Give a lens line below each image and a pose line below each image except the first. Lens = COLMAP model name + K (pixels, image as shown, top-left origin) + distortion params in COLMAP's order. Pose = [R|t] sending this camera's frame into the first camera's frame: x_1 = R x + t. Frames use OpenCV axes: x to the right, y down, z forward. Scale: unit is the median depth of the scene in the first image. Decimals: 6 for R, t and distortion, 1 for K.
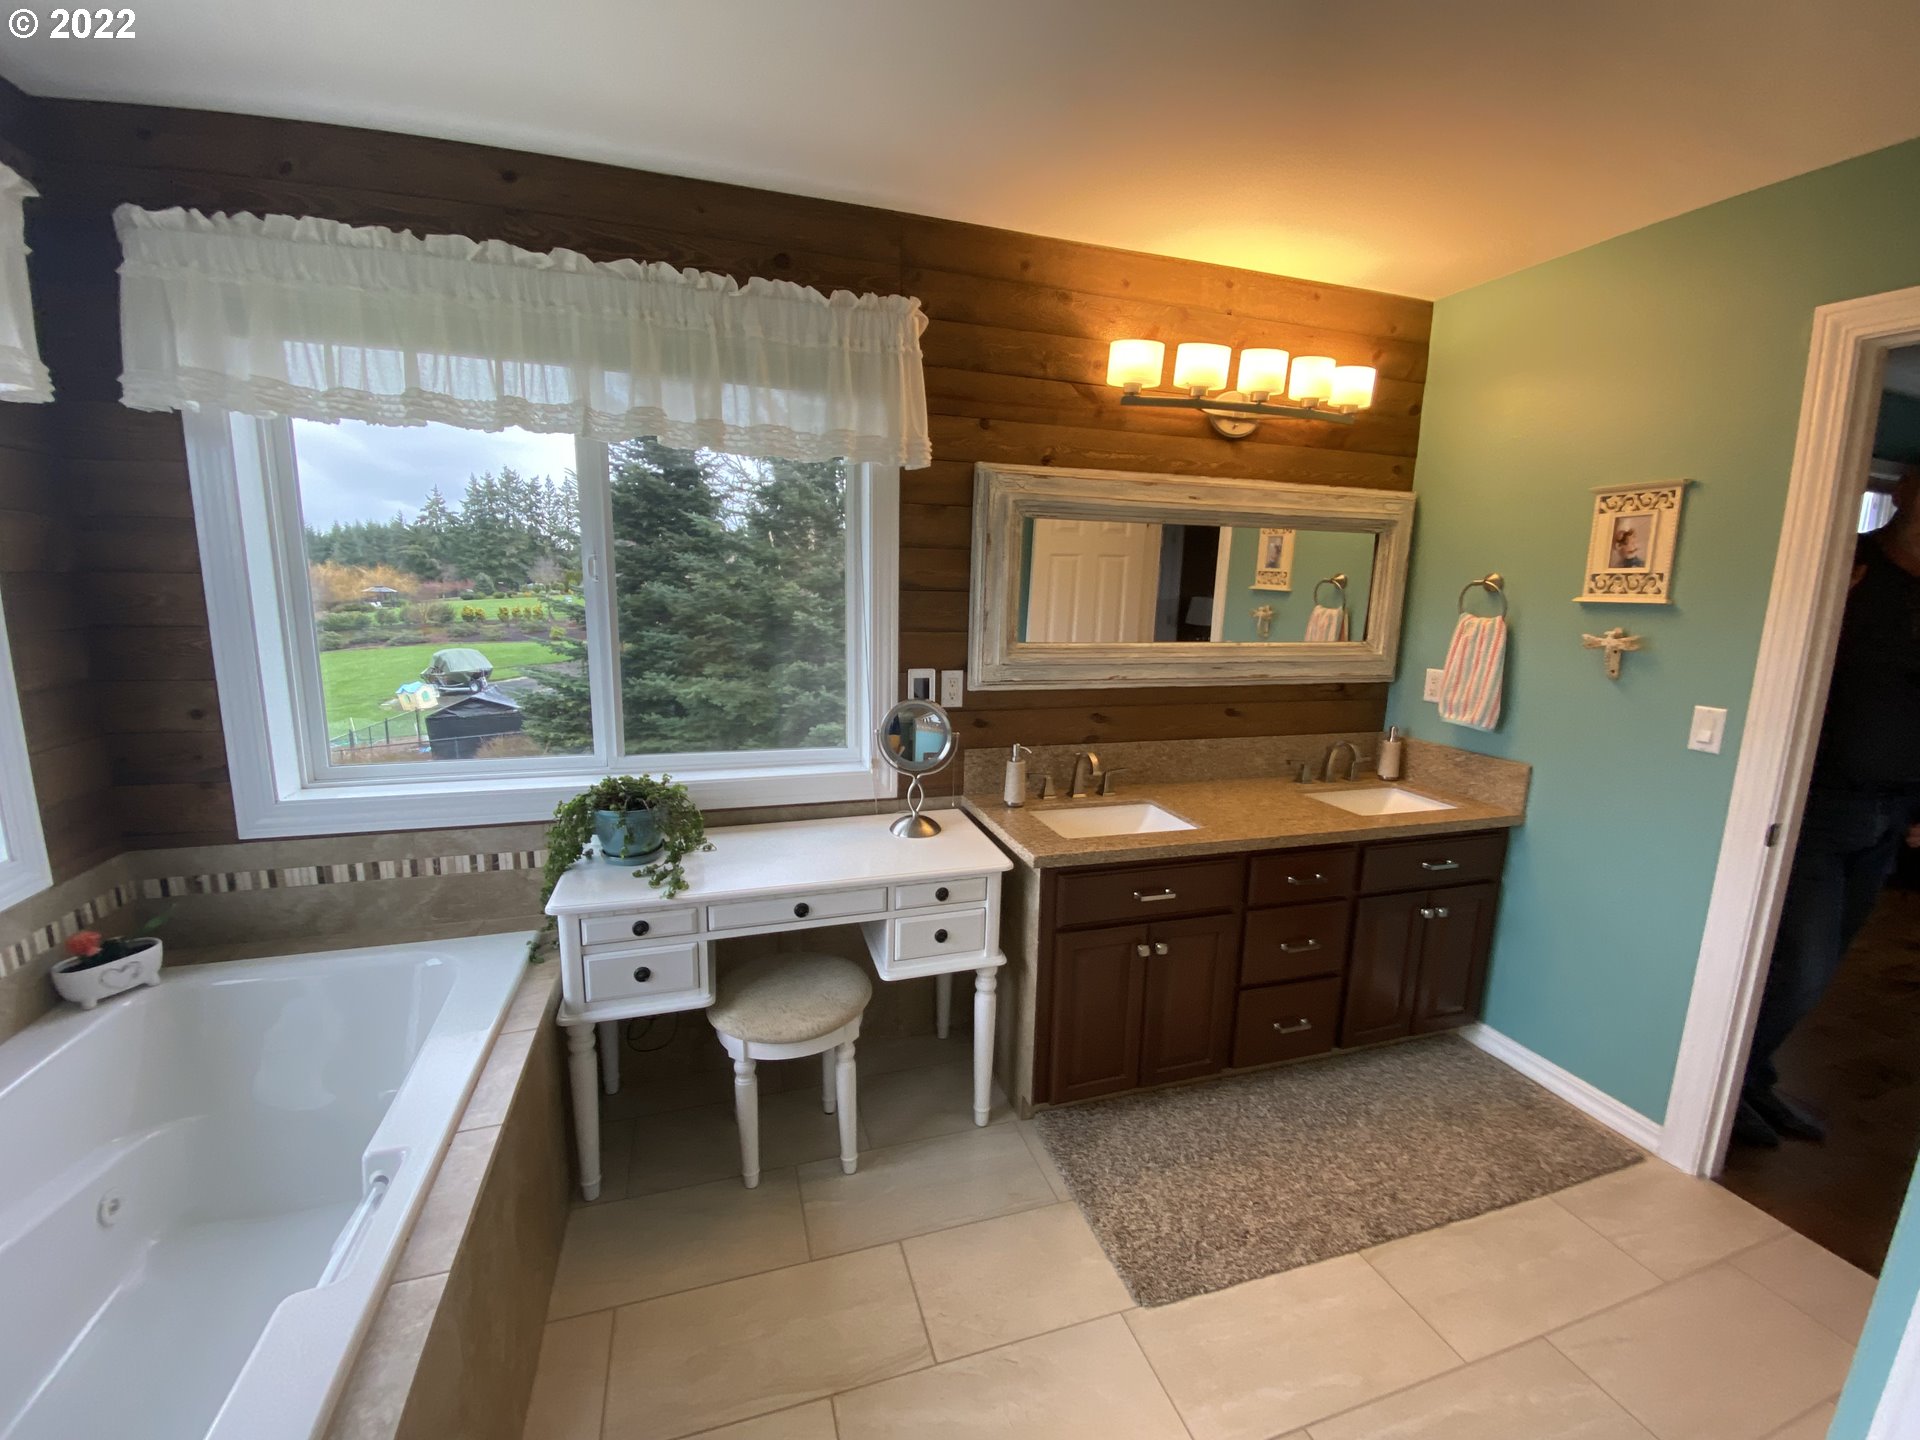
lens RADIAL K [[767.6, 0, 953.0], [0, 767.6, 721.9], [0, 0, 1]] dist [0.032050, -0.029513]
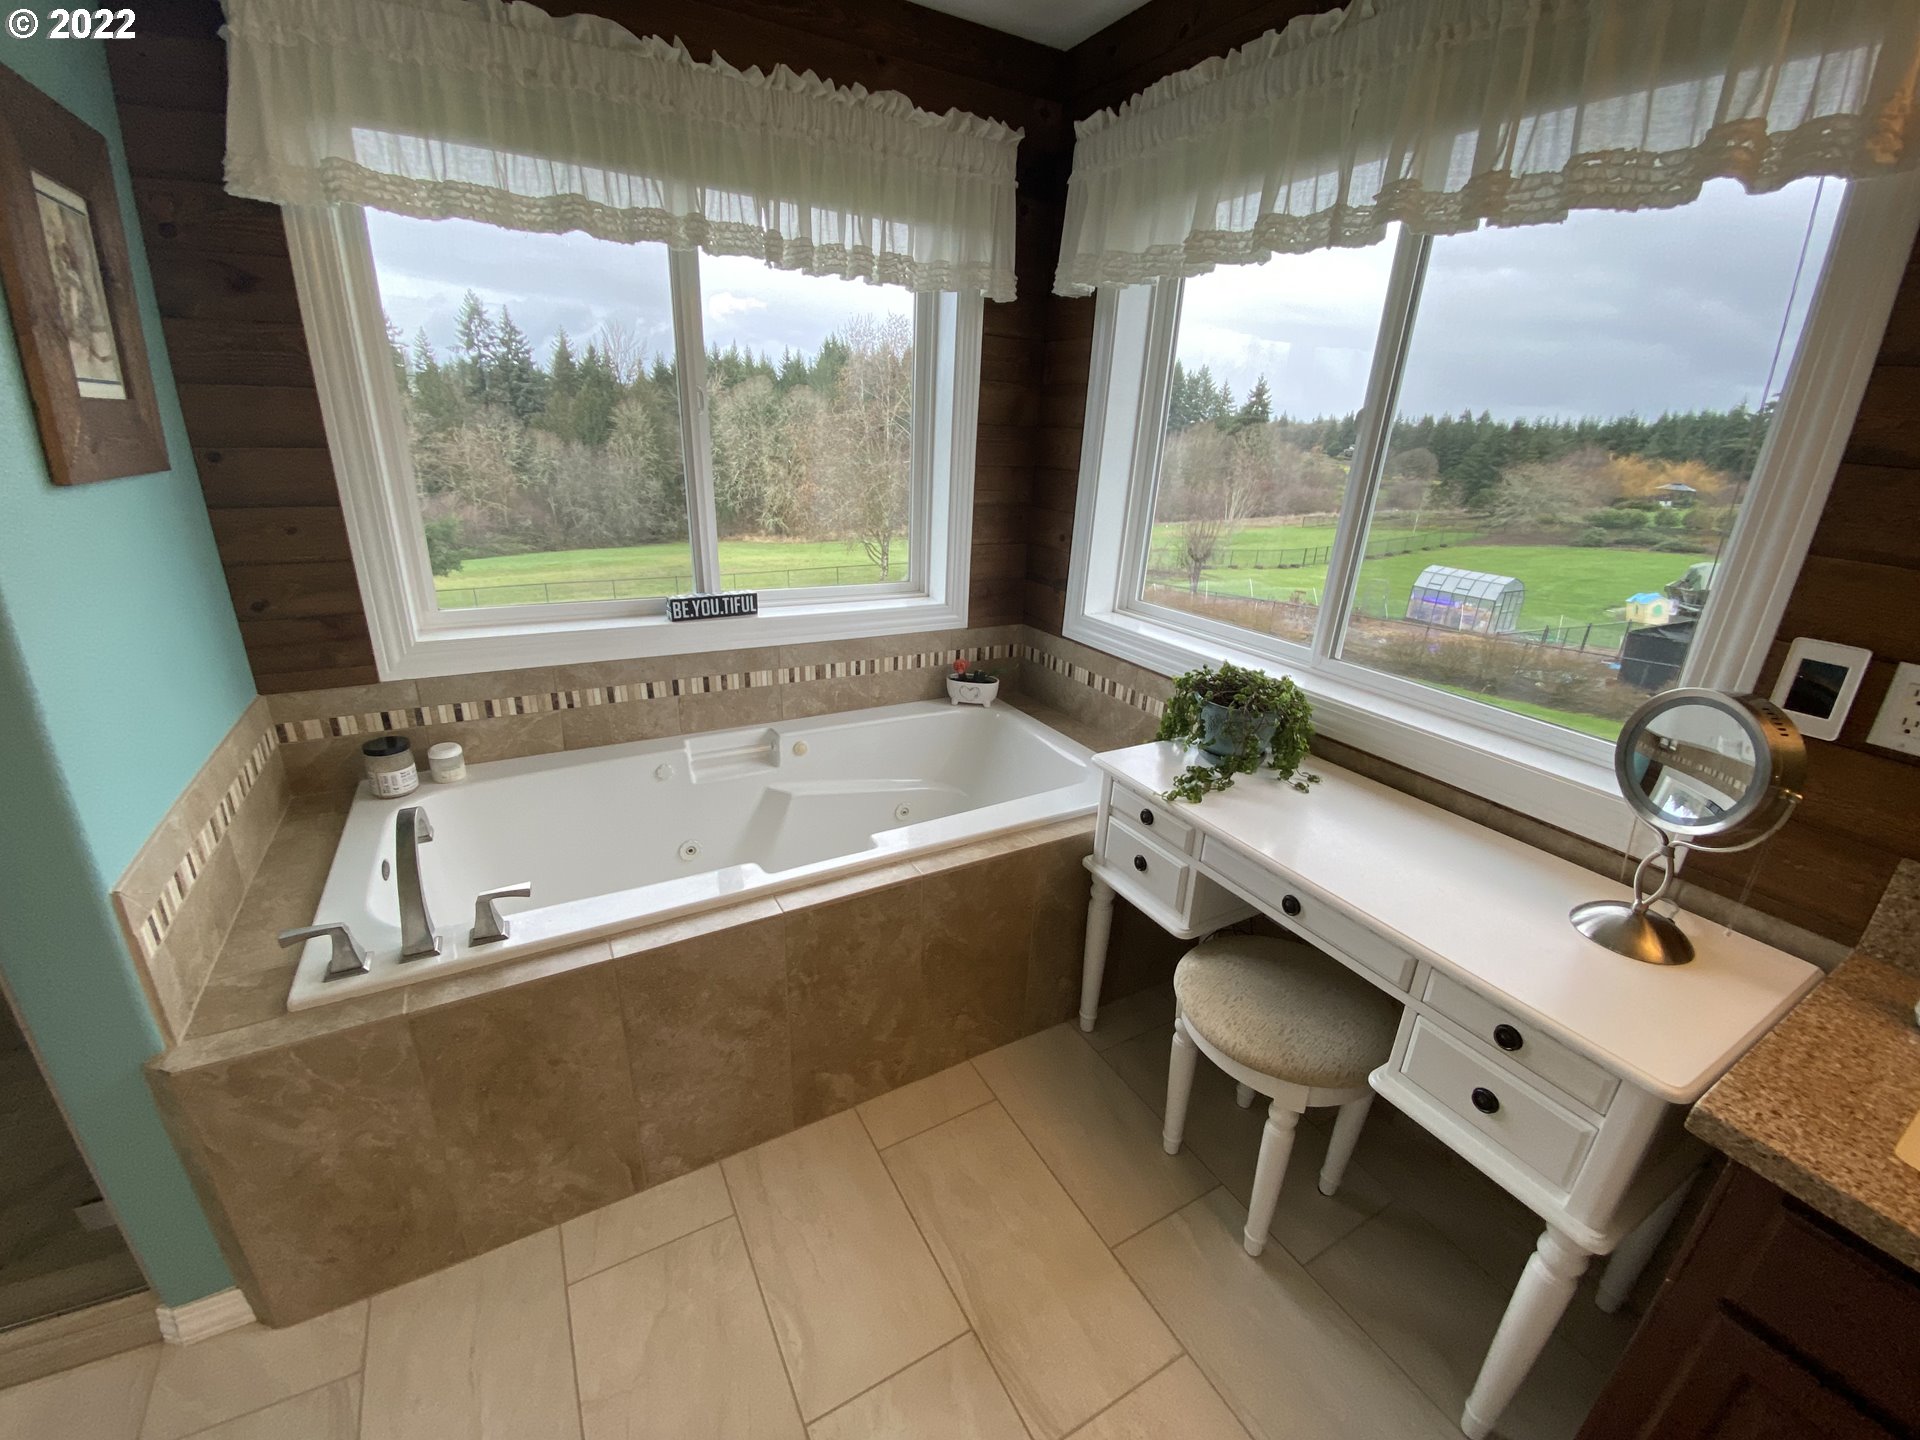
lens RADIAL K [[767.6, 0, 953.0], [0, 767.6, 721.9], [0, 0, 1]] dist [0.032050, -0.029513]
pose [[0.202292, 0.330442, -0.921892, 0.340852], [-0.208128, 0.934357, 0.289240, -0.057266], [0.956954, 0.133360, 0.257787, 0.478065]]
